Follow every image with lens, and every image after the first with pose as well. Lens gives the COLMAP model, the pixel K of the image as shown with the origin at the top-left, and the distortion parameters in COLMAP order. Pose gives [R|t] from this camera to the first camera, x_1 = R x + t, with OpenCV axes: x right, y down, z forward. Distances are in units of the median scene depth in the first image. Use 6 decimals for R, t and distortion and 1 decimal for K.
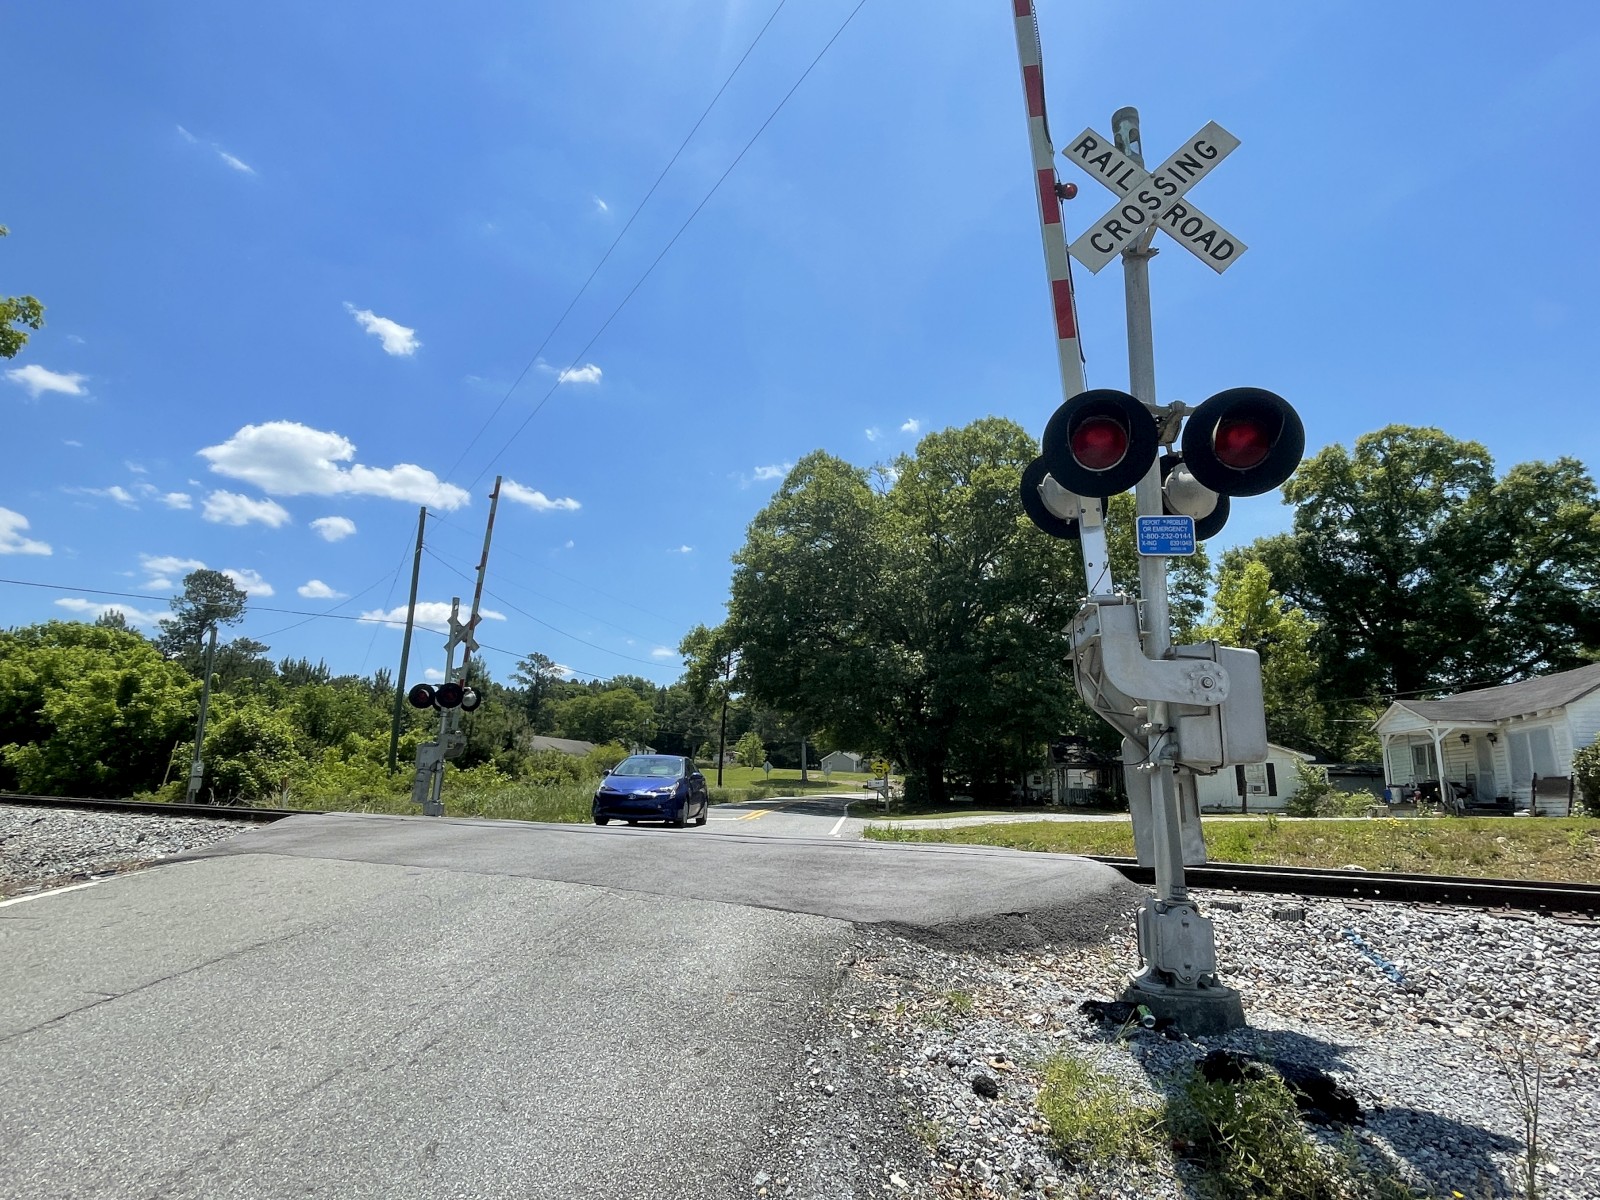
lens RADIAL K [[858.4, 0, 806.3], [0, 858.4, 598.7], [0, 0, 1]] dist [-0.002742, -0.002136]
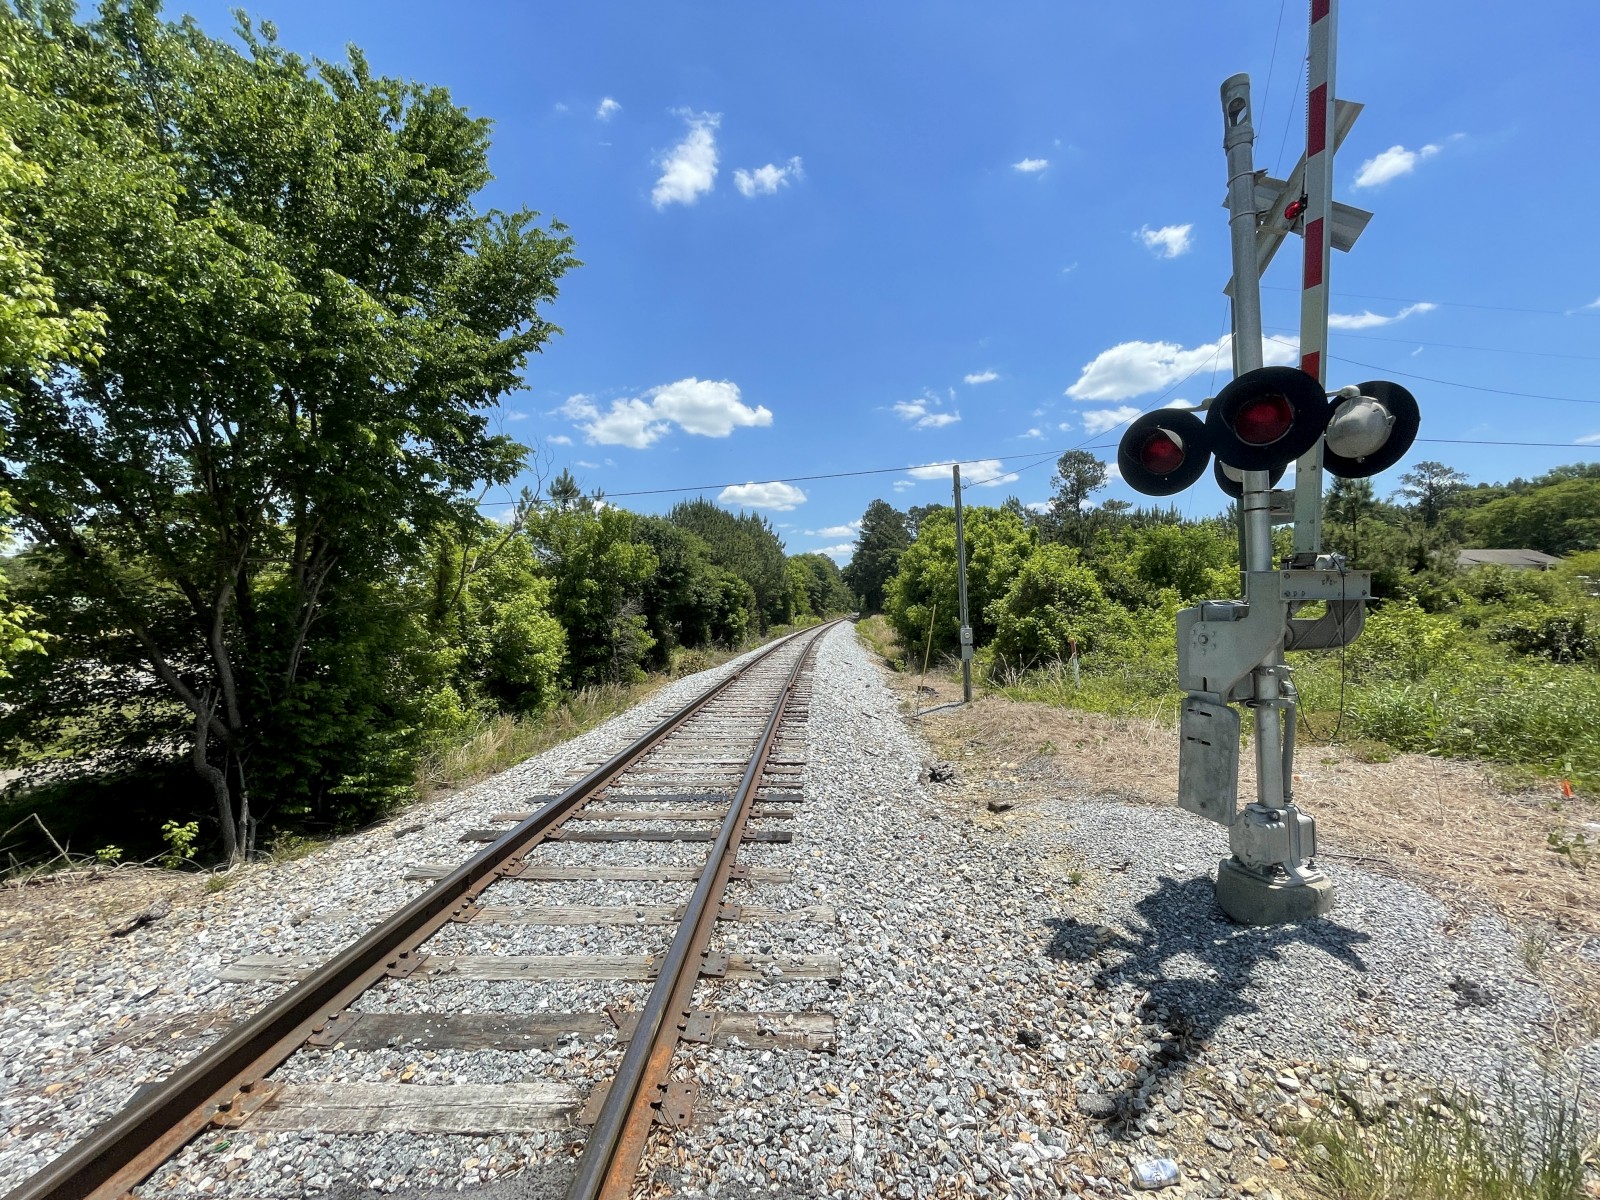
lens RADIAL K [[642.9, 0, 805.4], [0, 642.9, 598.7], [0, 0, 1]] dist [-0.000456, -0.000297]
pose [[0.472310, -0.054014, -0.879776, -0.105972], [0.227484, 0.971777, 0.062462, 0.040644], [0.851572, -0.229636, 0.471267, 0.263491]]
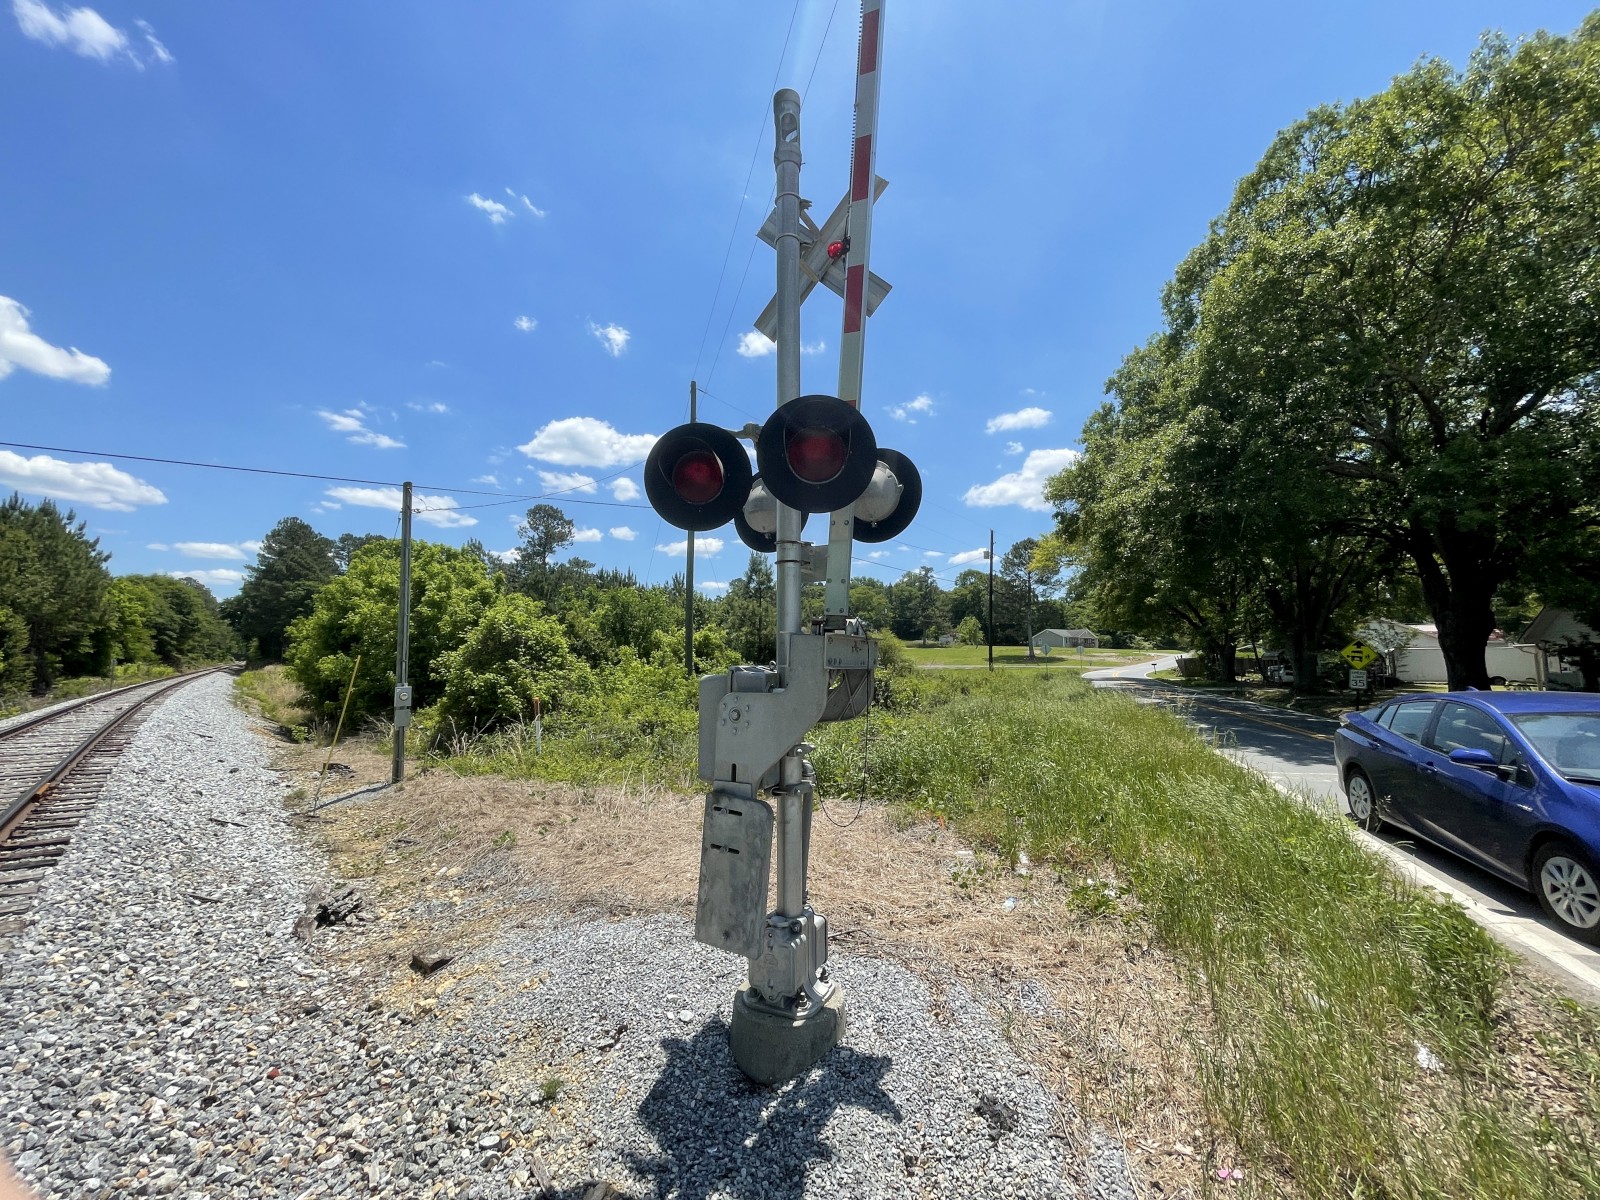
lens RADIAL K [[642.9, 0, 802.5], [0, 642.9, 599.8], [0, 0, 1]] dist [-0.000456, -0.000297]
pose [[0.959602, -0.048586, -0.277136, -0.126691], [0.082384, 0.990328, 0.111642, 0.043714], [0.269031, -0.129963, 0.954323, 0.283043]]
